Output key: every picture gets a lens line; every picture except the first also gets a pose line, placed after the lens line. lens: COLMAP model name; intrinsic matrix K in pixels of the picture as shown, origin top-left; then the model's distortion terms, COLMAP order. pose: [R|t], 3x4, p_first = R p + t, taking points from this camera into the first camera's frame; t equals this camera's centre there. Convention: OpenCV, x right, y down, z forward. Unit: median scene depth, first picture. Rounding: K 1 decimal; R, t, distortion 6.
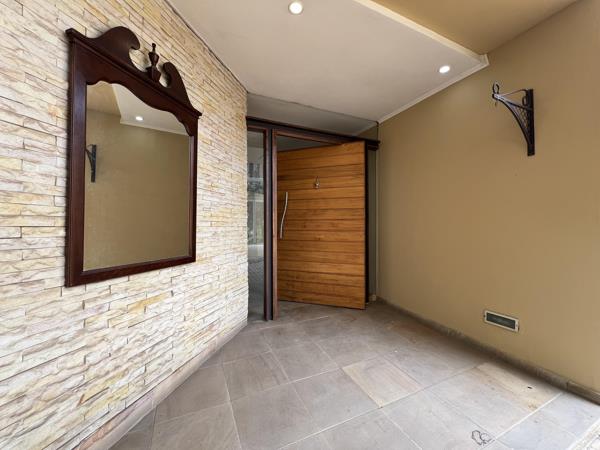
lens RADIAL K [[236.2, 0, 300.0], [0, 236.2, 225.0], [0, 0, 1]] dist [-0.000140, -0.000214]
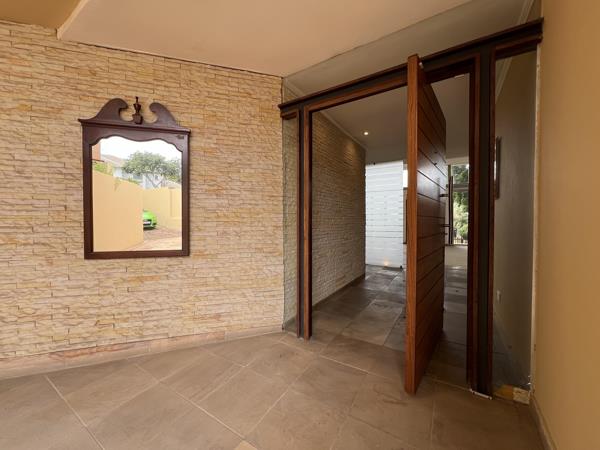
lens RADIAL K [[236.2, 0, 300.0], [0, 236.2, 225.0], [0, 0, 1]] dist [-0.000140, -0.000214]
pose [[0.532186, 0.017321, -0.846450, 1.137042], [0.001830, 0.999765, 0.021608, -0.034067], [0.846626, -0.013049, 0.532029, 1.101122]]
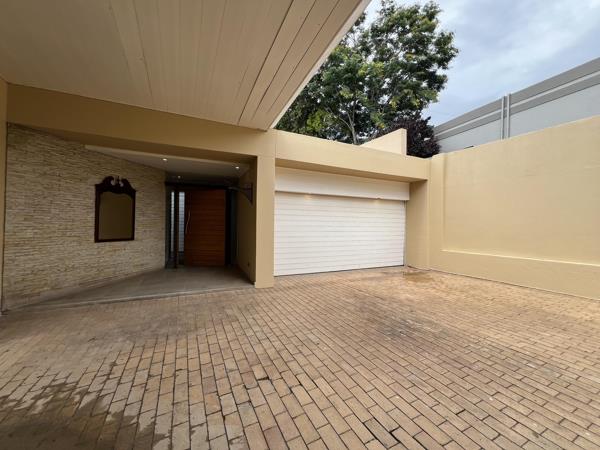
lens RADIAL K [[236.2, 0, 300.0], [0, 236.2, 225.0], [0, 0, 1]] dist [-0.000140, -0.000214]
pose [[0.999937, 0.010984, 0.002085, 2.146046], [-0.010993, 0.999931, 0.004113, -0.092113], [-0.002039, -0.004136, 0.999989, -2.593601]]
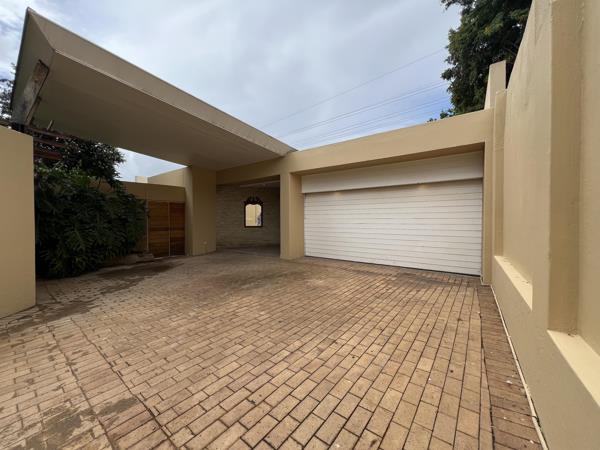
lens RADIAL K [[236.2, 0, 300.0], [0, 236.2, 225.0], [0, 0, 1]] dist [-0.000140, -0.000214]
pose [[0.452888, 0.017972, -0.891386, 6.875127], [0.005878, 0.999715, 0.023142, -0.039504], [0.891548, -0.015720, 0.452653, -1.094237]]
